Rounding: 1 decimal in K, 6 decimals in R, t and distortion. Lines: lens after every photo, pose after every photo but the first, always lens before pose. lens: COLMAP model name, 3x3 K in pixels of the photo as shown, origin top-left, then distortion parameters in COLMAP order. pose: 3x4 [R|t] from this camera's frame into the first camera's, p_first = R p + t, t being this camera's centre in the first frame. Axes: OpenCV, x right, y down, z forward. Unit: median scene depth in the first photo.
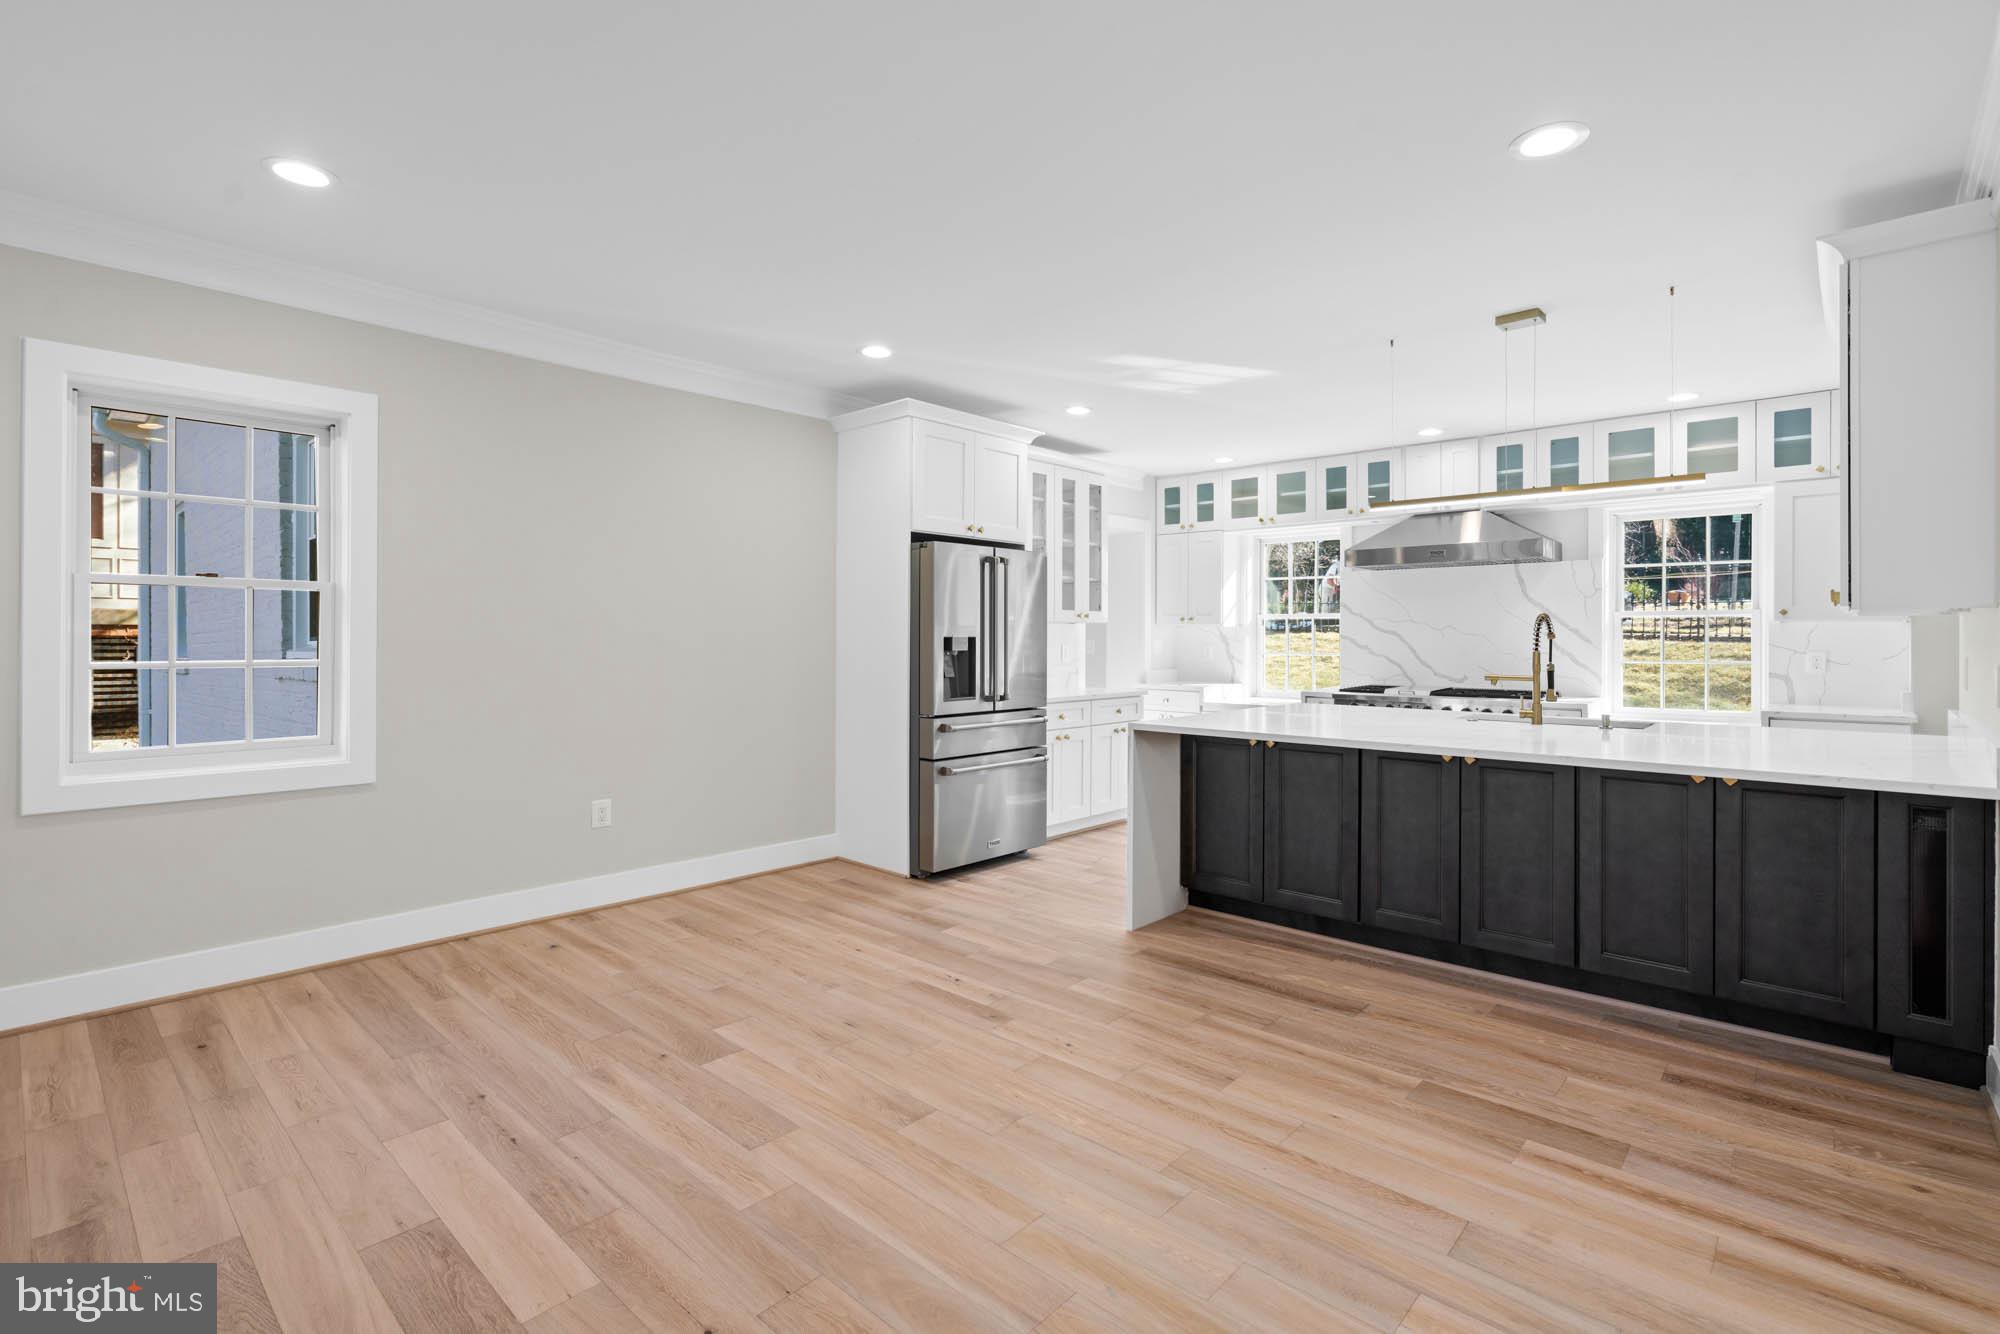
lens RADIAL K [[920.4, 0, 1000.4], [0, 920.4, 639.4], [0, 0, 1]] dist [-0.005383, 0.002628]
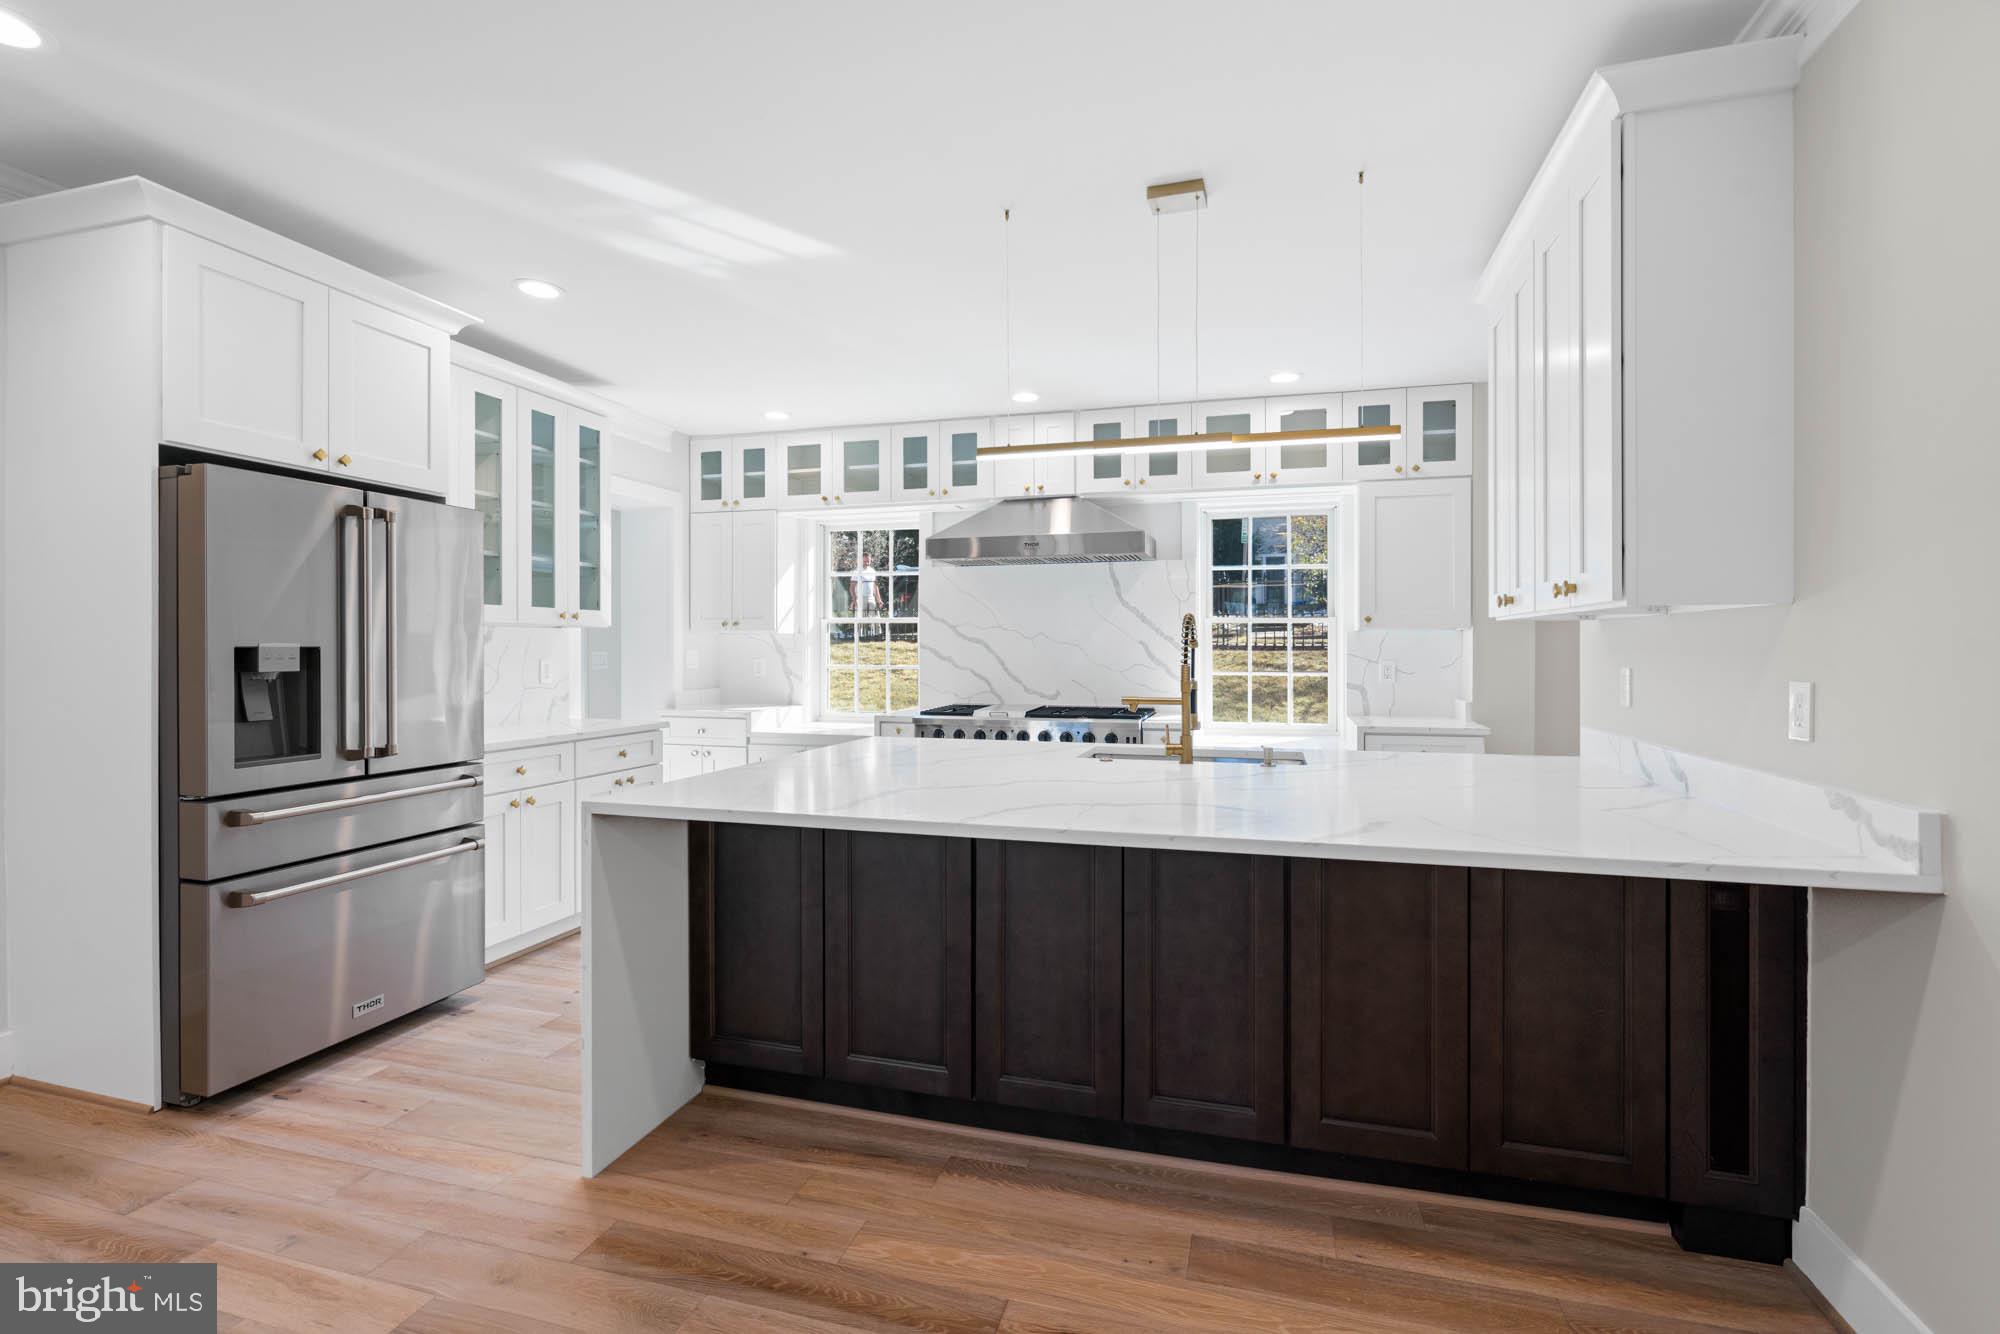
lens RADIAL K [[920.4, 0, 1000.7], [0, 920.4, 654.9], [0, 0, 1]] dist [-0.005383, 0.002628]
pose [[0.896454, -0.005327, 0.443105, 0.098892], [0.003085, 0.999979, 0.005780, 0.000368], [-0.443126, -0.003815, 0.896451, 0.325871]]
